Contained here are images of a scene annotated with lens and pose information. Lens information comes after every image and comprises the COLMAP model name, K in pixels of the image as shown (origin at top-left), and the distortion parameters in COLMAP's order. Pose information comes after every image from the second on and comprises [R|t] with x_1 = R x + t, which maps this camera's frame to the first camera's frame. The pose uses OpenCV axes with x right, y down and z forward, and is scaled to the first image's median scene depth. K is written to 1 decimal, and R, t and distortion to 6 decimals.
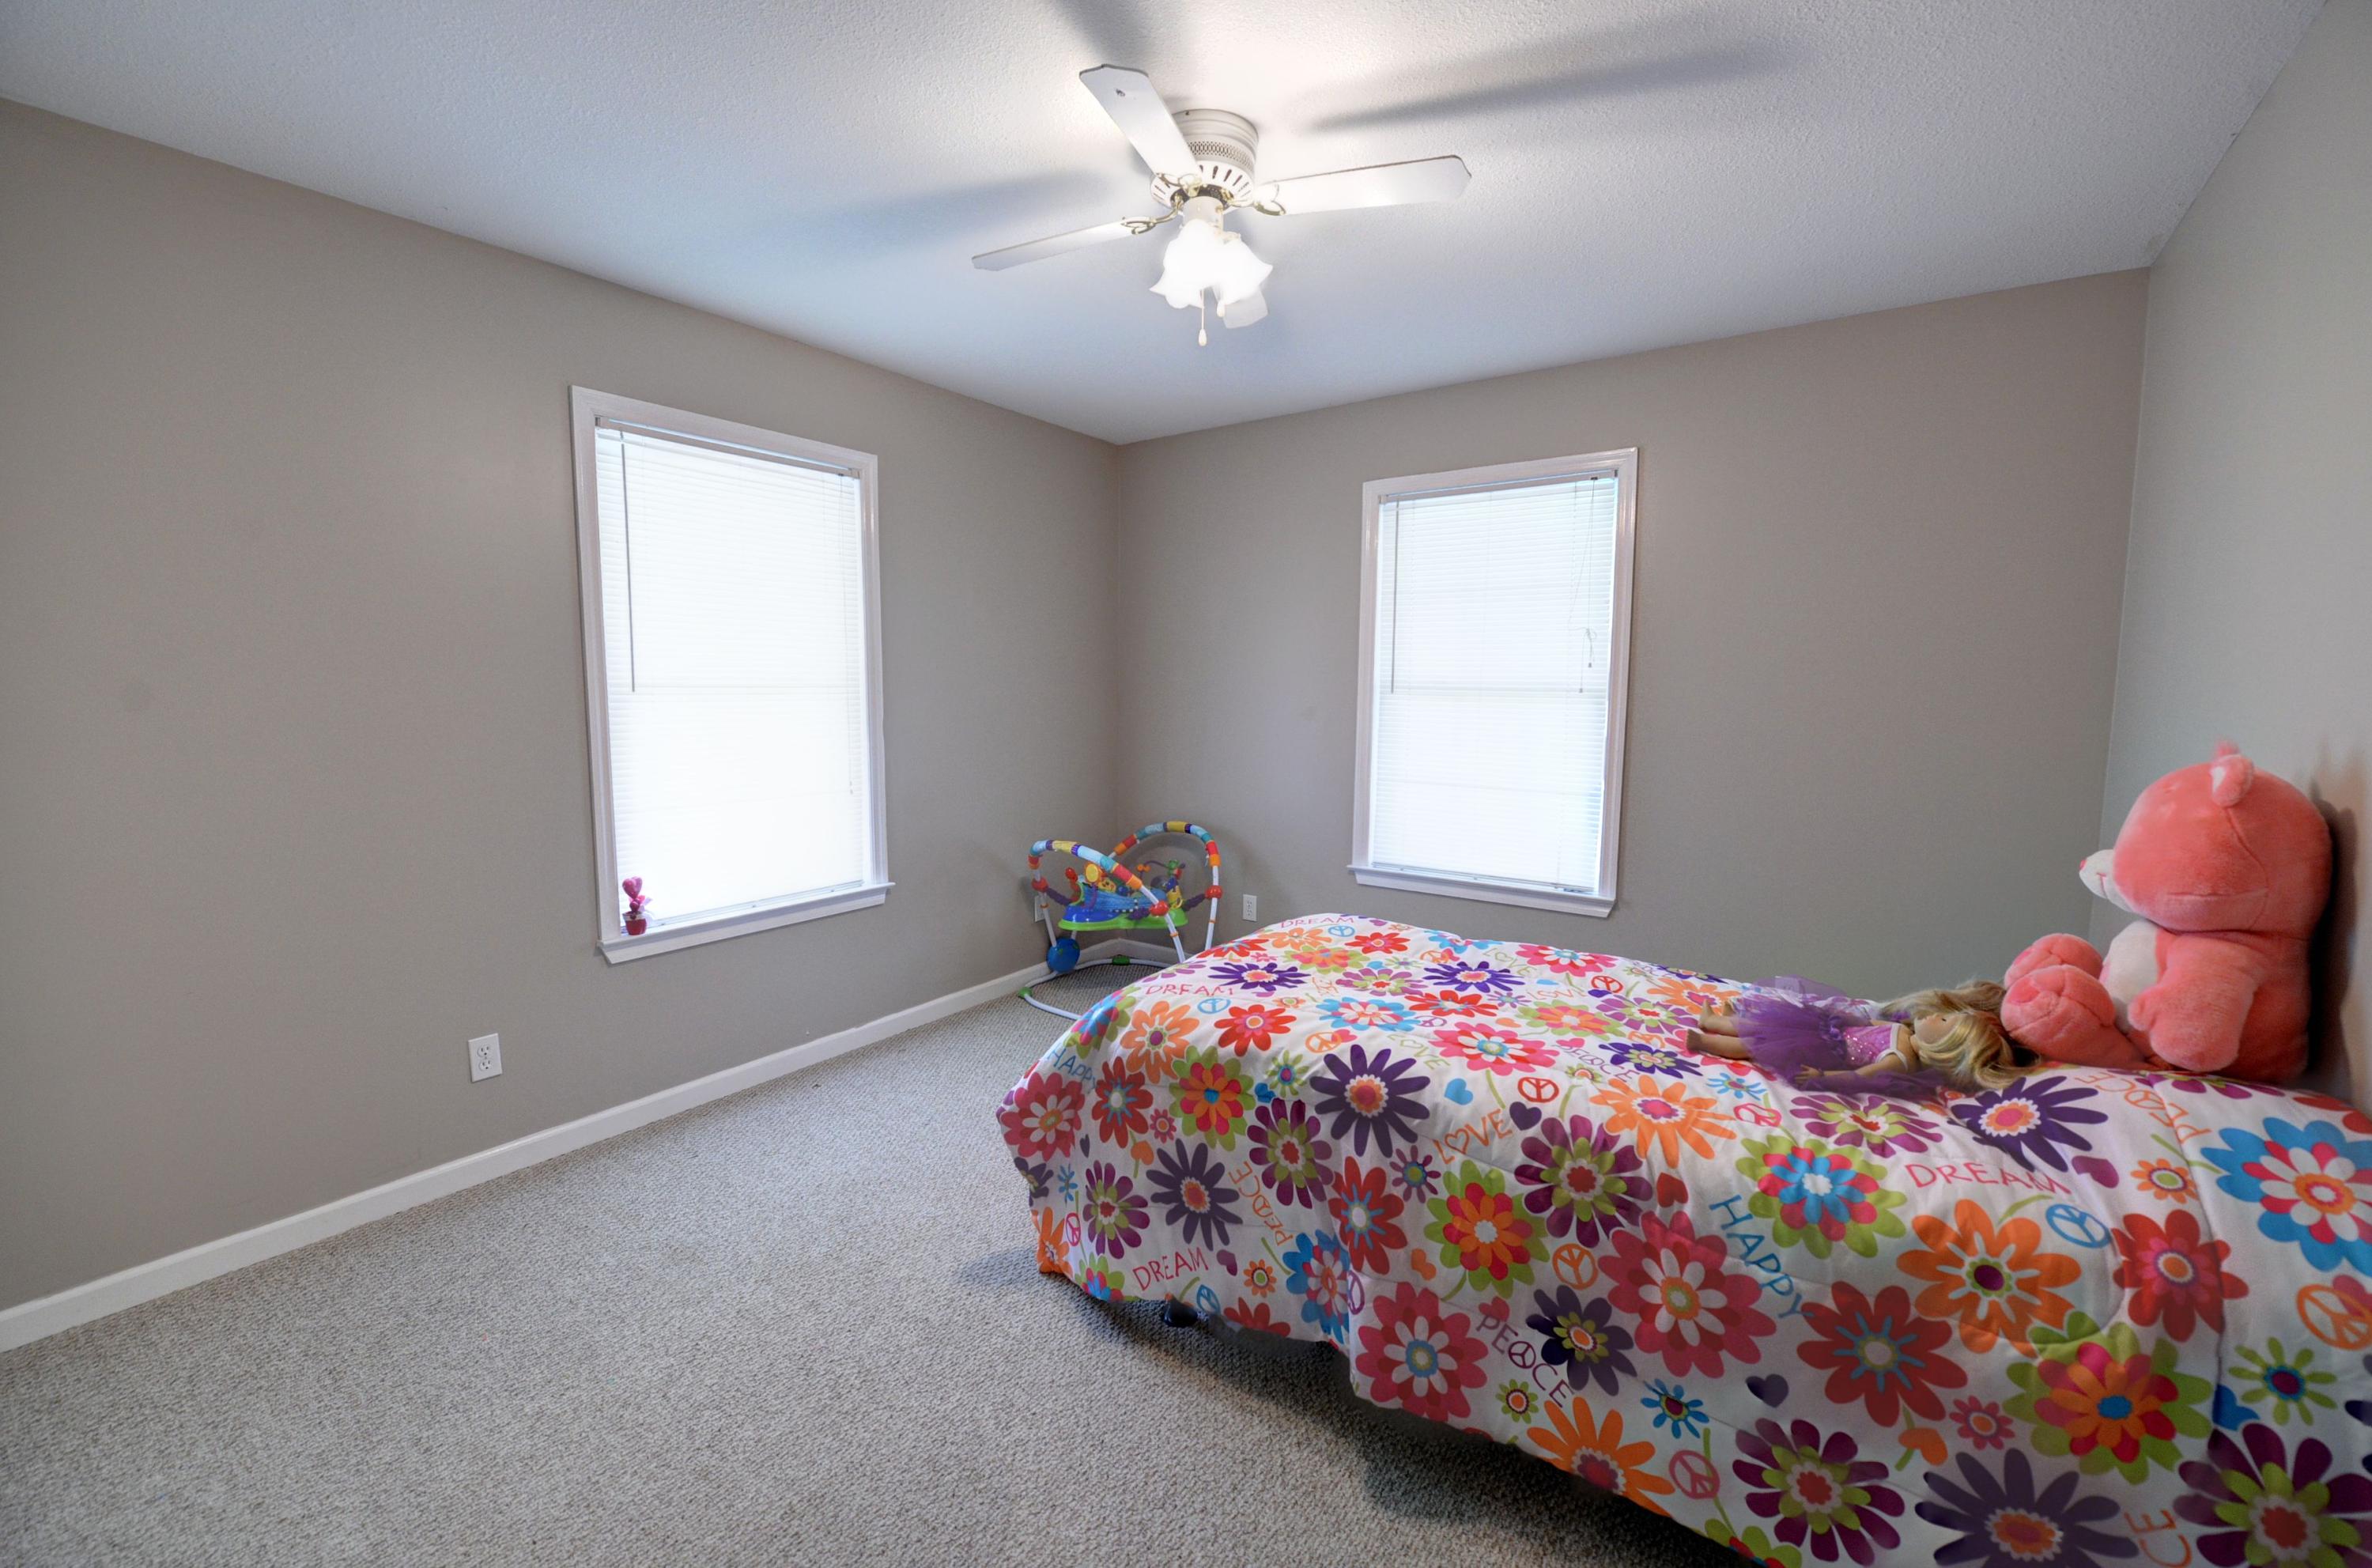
lens RADIAL K [[964.4, 0, 1180.8], [0, 964.4, 780.4], [0, 0, 1]] dist [-0.020206, -0.000307]
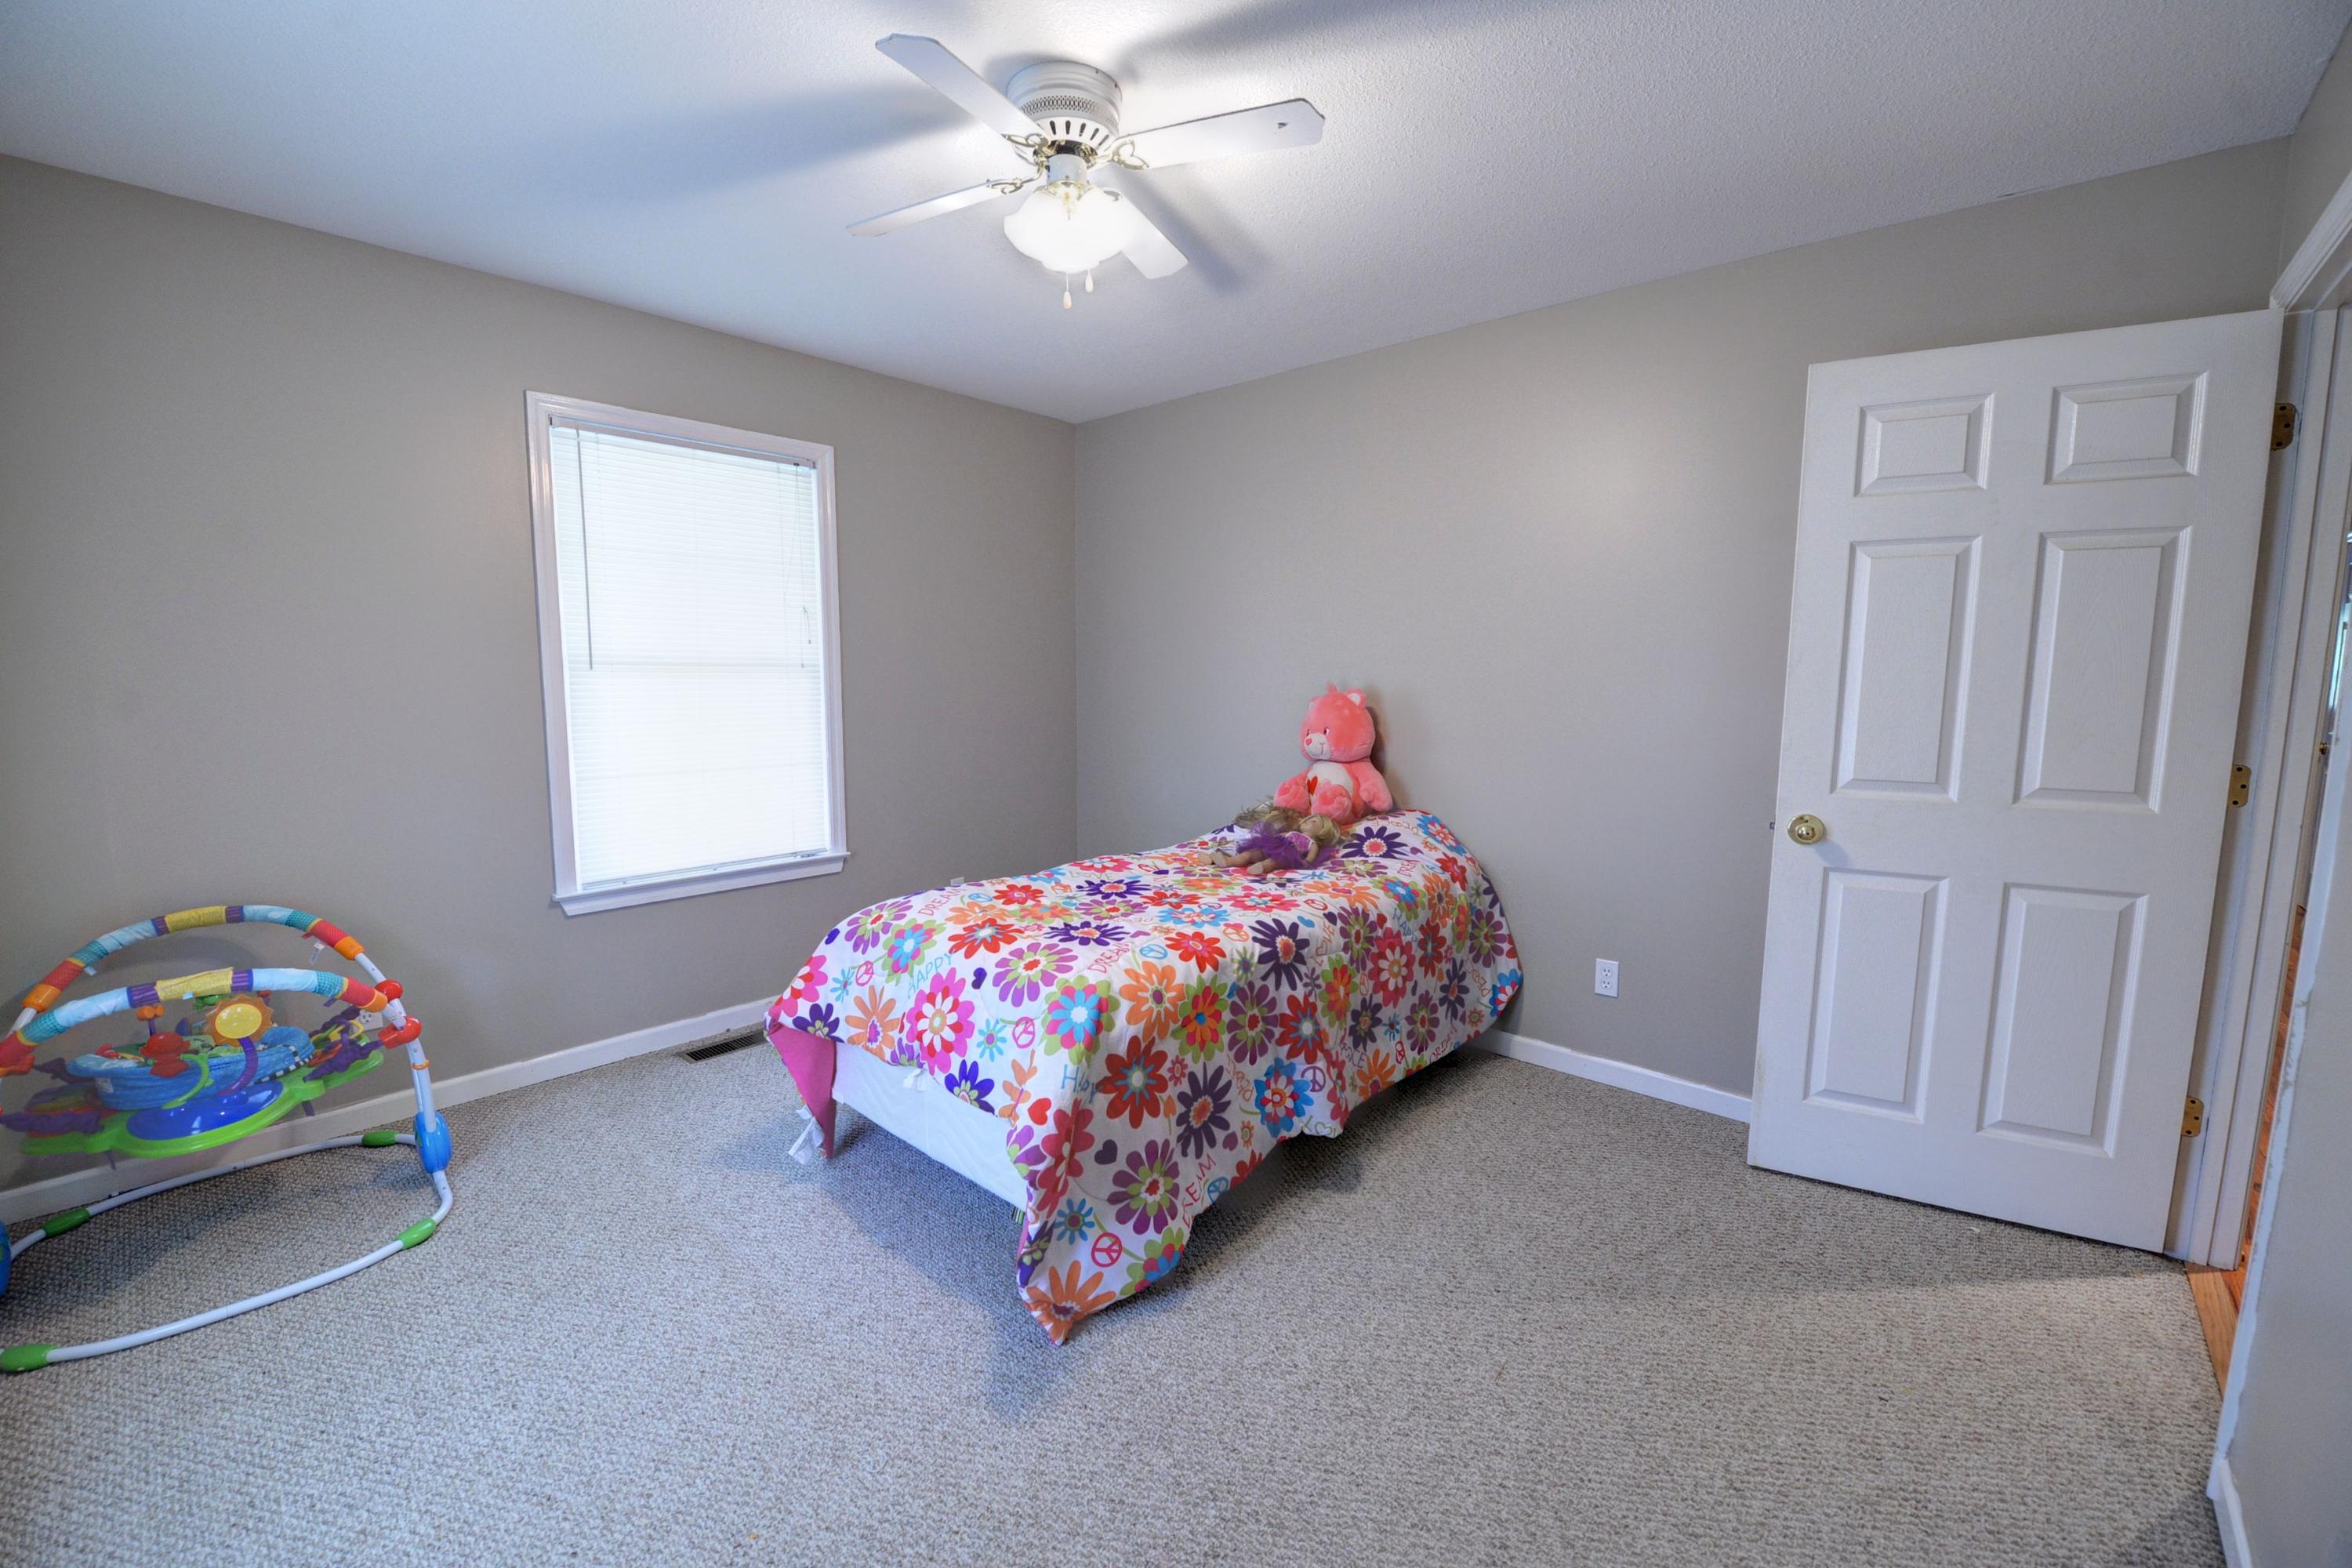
lens RADIAL K [[946.3, 0, 1168.4], [0, 946.3, 781.6], [0, 0, 1]] dist [-0.020195, -0.000473]
pose [[0.104369, -0.118842, 0.987413, -1.025925], [0.096791, 0.989336, 0.108843, -0.072875], [-0.989818, 0.084212, 0.114759, 0.874200]]
